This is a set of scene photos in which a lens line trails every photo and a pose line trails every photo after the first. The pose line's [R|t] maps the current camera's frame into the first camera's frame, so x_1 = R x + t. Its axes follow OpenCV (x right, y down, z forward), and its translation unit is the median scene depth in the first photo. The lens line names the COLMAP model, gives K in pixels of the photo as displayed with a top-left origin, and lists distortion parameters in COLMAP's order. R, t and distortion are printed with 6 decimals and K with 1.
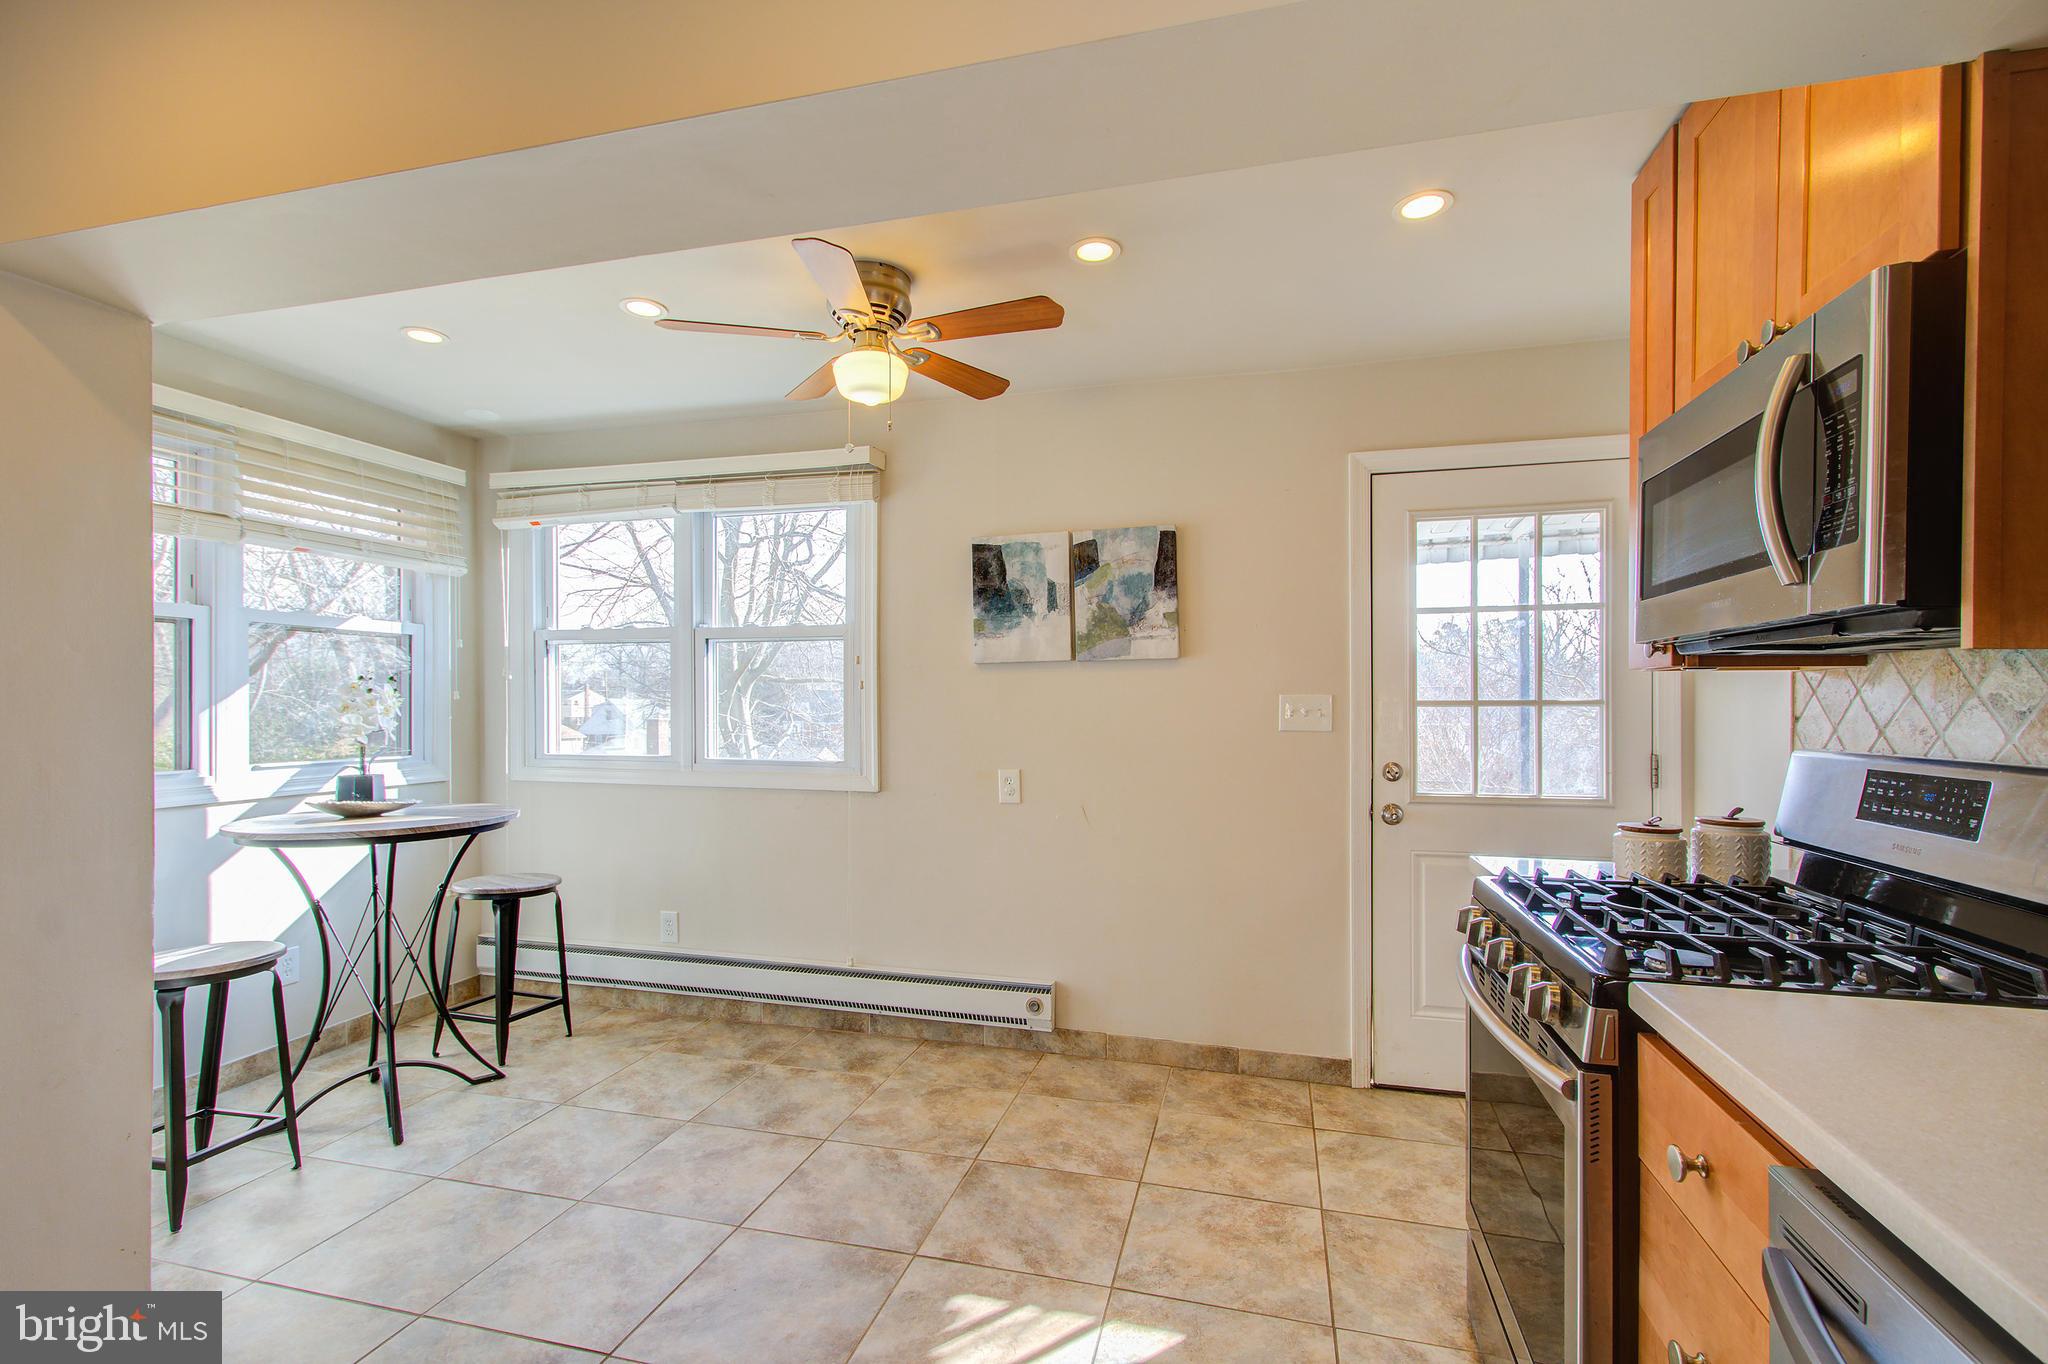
lens RADIAL K [[928.7, 0, 1019.1], [0, 928.7, 713.3], [0, 0, 1]] dist [0.001986, 0.000204]
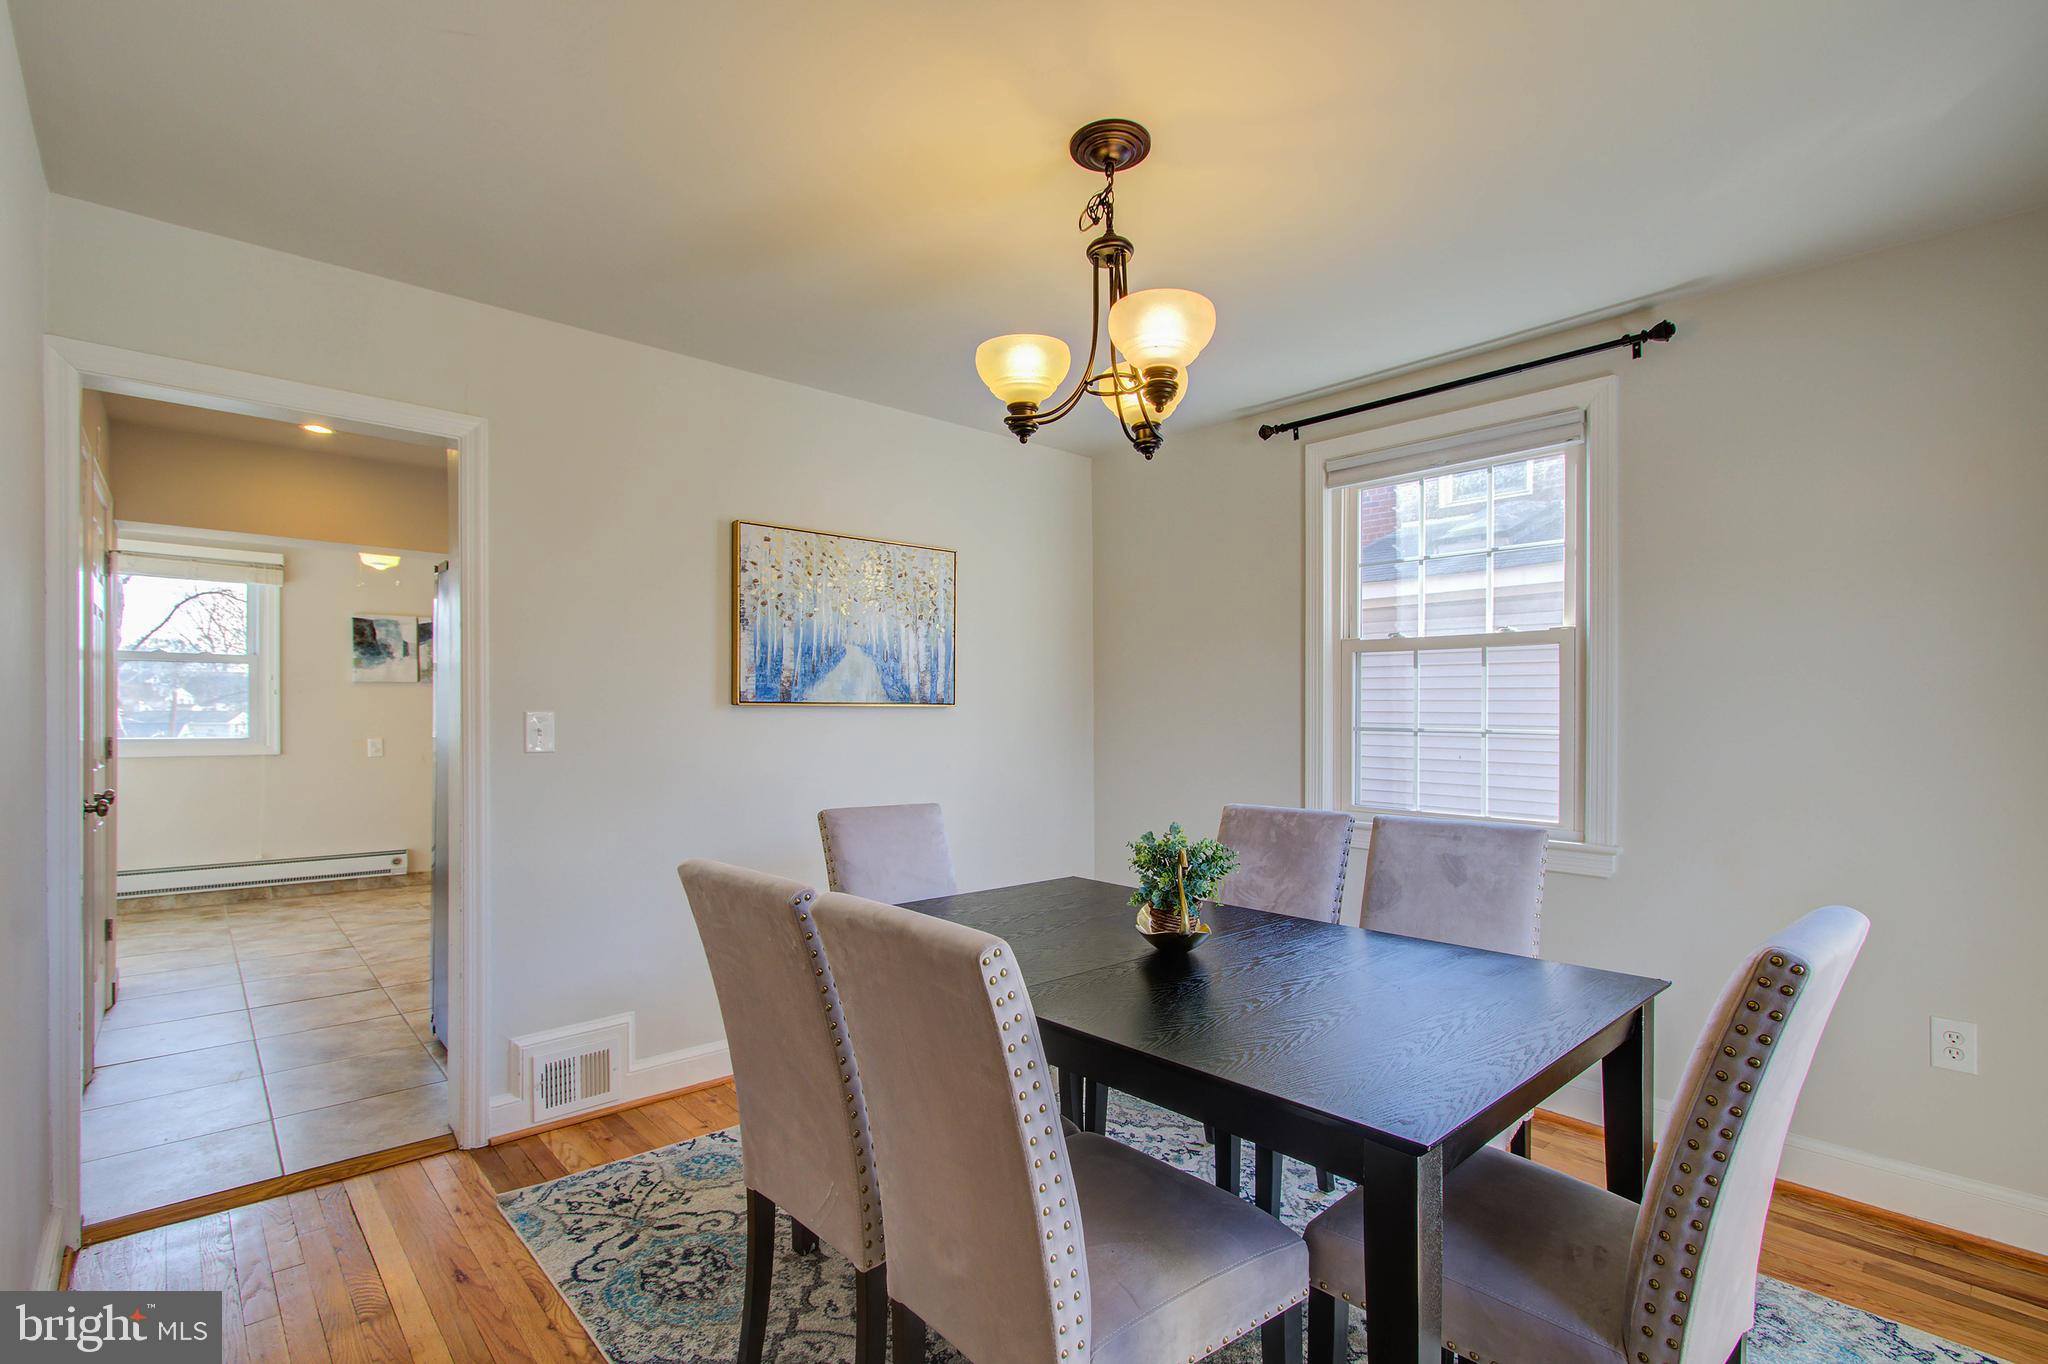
lens RADIAL K [[937.9, 0, 1017.9], [0, 937.9, 715.1], [0, 0, 1]] dist [-0.005245, 0.001121]
pose [[0.537897, -0.004216, 0.843000, -0.918924], [0.009875, 0.999950, -0.001299, 0.027567], [-0.842953, 0.009023, 0.537912, -1.124755]]
